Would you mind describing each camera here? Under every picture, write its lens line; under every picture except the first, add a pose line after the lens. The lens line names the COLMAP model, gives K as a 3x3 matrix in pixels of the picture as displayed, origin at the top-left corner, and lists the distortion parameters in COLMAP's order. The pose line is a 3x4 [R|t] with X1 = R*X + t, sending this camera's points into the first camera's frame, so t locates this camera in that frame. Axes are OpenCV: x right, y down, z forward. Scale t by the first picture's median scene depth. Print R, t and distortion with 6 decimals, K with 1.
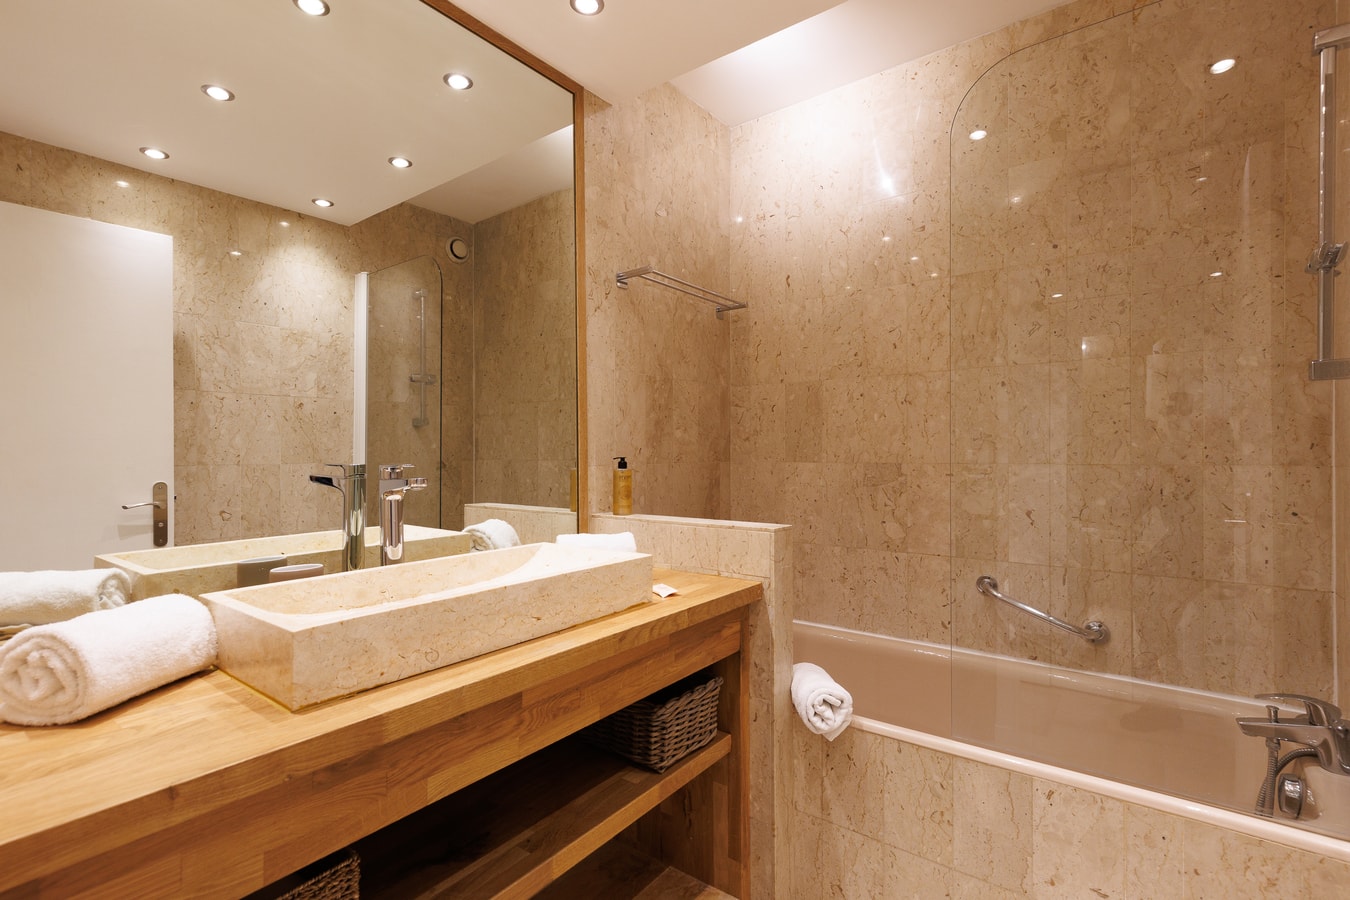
lens RADIAL K [[615.7, 0, 675.0], [0, 615.7, 450.0], [0, 0, 1]] dist [0.001890, -0.000984]
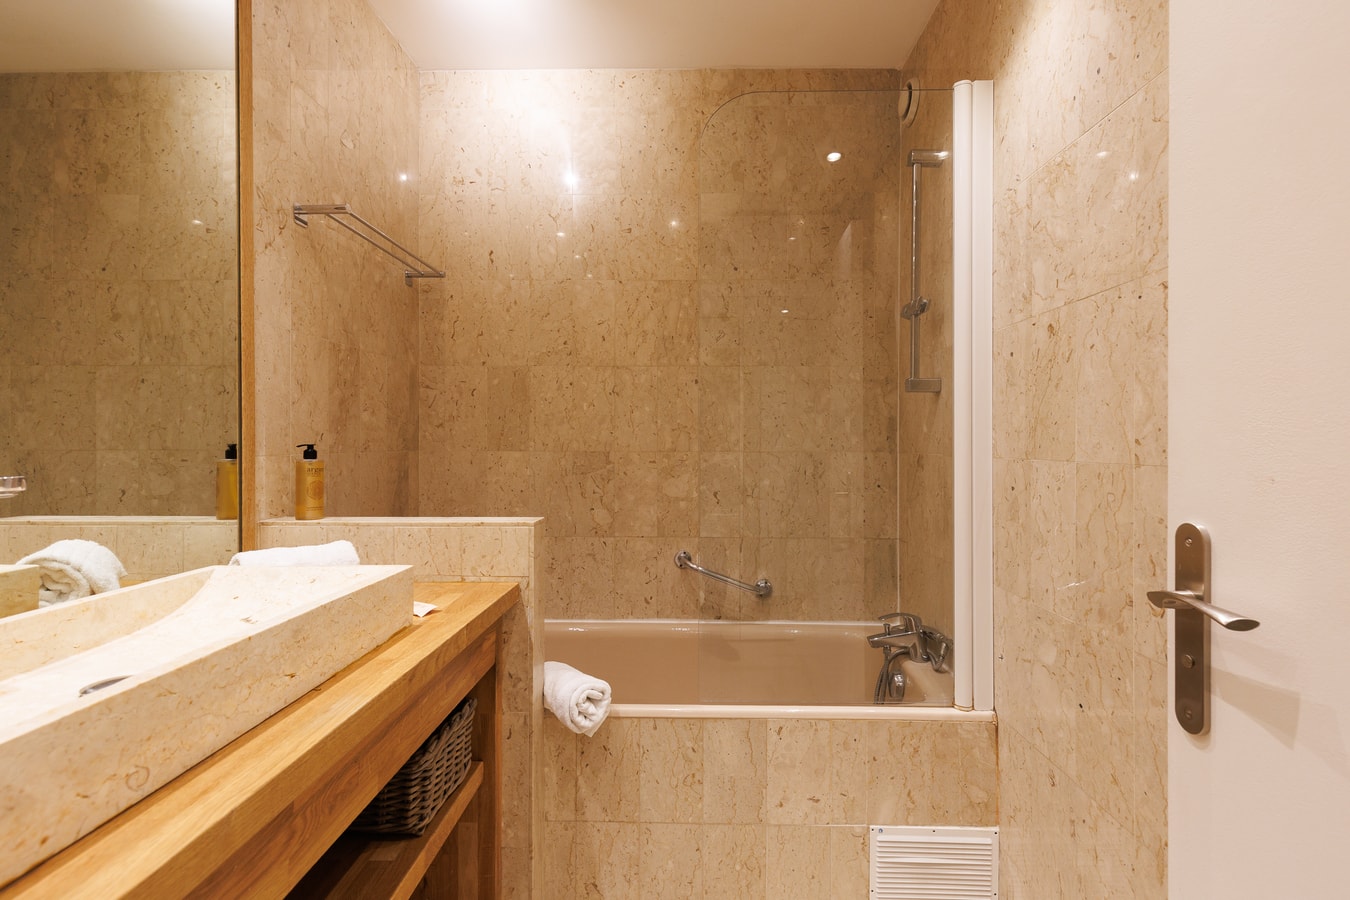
lens RADIAL K [[606.0, 0, 676.4], [0, 606.0, 441.0], [0, 0, 1]] dist [0.003837, -0.001152]
pose [[0.811884, 0.007588, 0.583770, -0.165949], [-0.007493, 0.999969, -0.002576, 0.006428], [-0.583771, -0.002283, 0.811915, 0.122311]]
